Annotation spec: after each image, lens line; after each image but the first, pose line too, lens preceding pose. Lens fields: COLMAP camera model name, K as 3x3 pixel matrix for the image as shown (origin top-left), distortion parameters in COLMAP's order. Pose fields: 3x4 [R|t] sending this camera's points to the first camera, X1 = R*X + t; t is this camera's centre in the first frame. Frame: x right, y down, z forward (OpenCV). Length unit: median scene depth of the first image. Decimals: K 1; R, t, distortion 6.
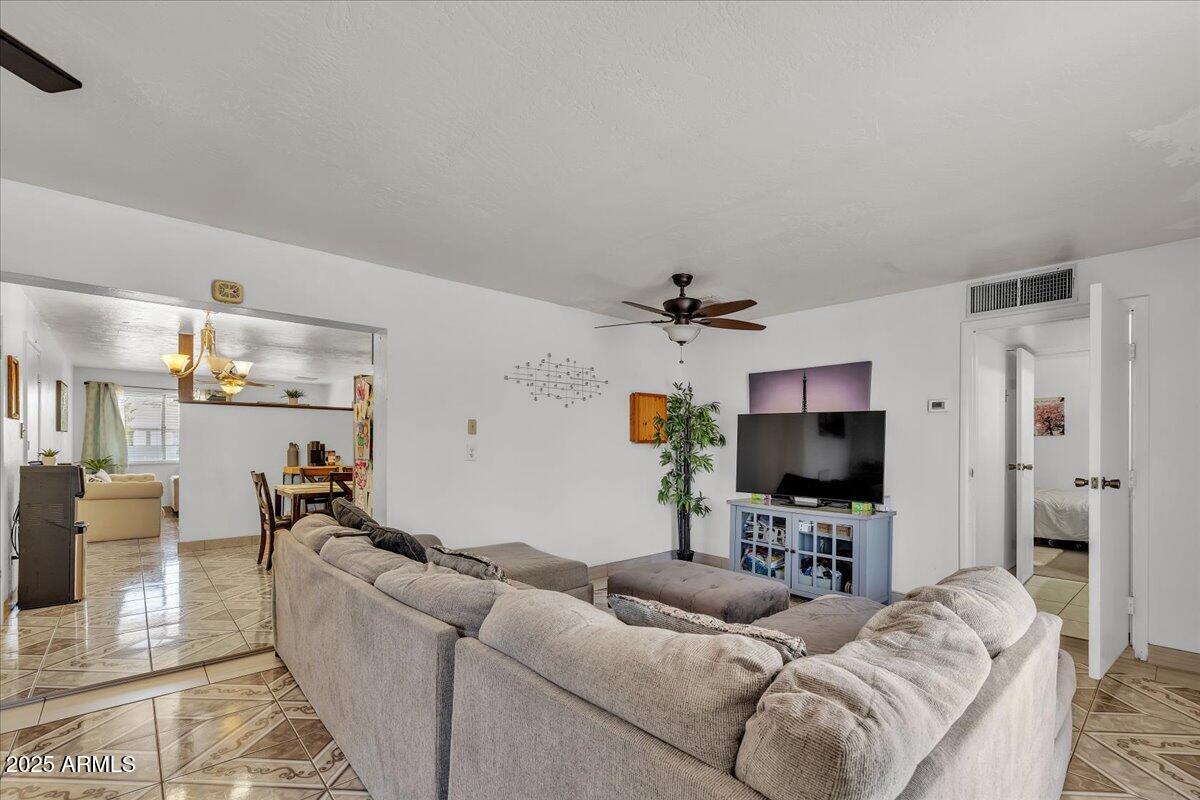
lens RADIAL K [[527.3, 0, 603.9], [0, 527.3, 443.1], [0, 0, 1]] dist [-0.001222, -0.000190]
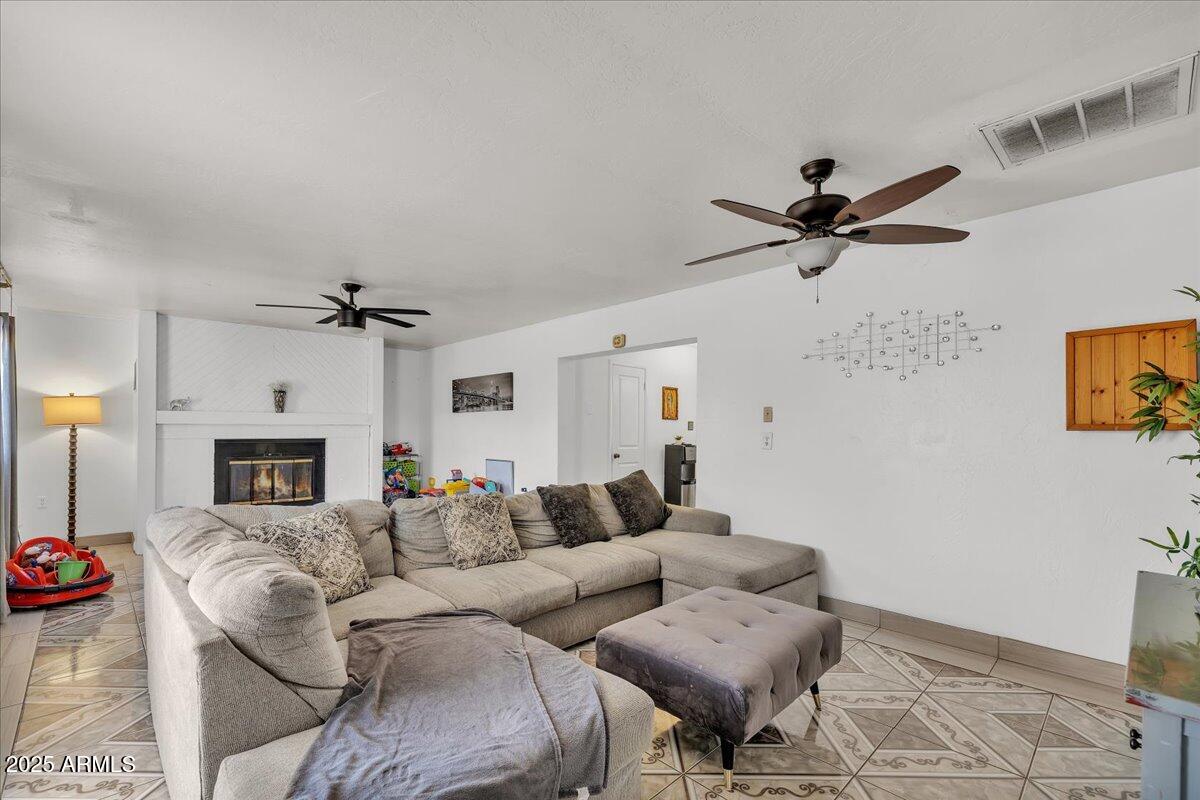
lens RADIAL K [[531.1, 0, 604.7], [0, 531.1, 425.3], [0, 0, 1]] dist [0.001730, 0.000242]
pose [[0.038806, -0.018020, -0.999084, 0.639967], [-0.005662, 0.999817, -0.018253, 0.008118], [0.999231, 0.006365, 0.038697, 0.587984]]
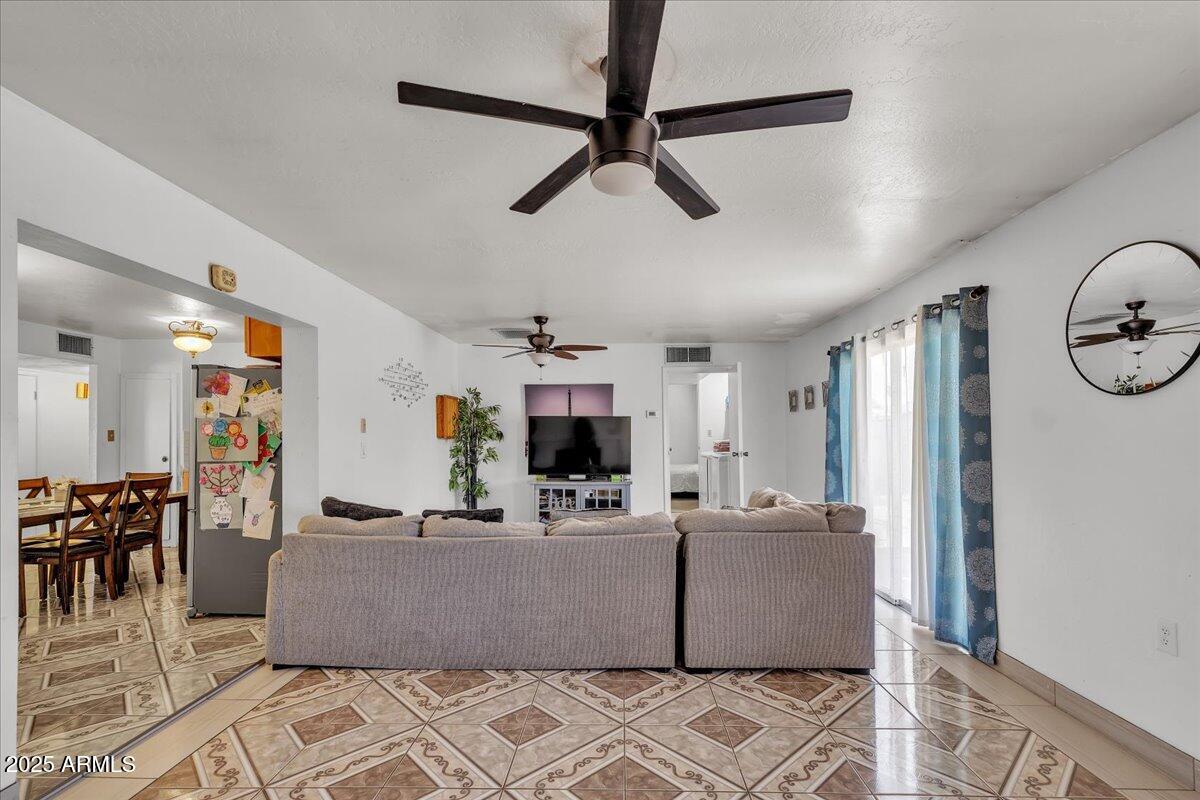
lens RADIAL K [[531.1, 0, 604.7], [0, 531.1, 425.3], [0, 0, 1]] dist [0.001730, 0.000242]
pose [[0.697090, 0.003676, 0.716974, -0.597050], [0.011204, 0.999809, -0.016019, -0.008388], [-0.716896, 0.019200, 0.696916, -0.067113]]
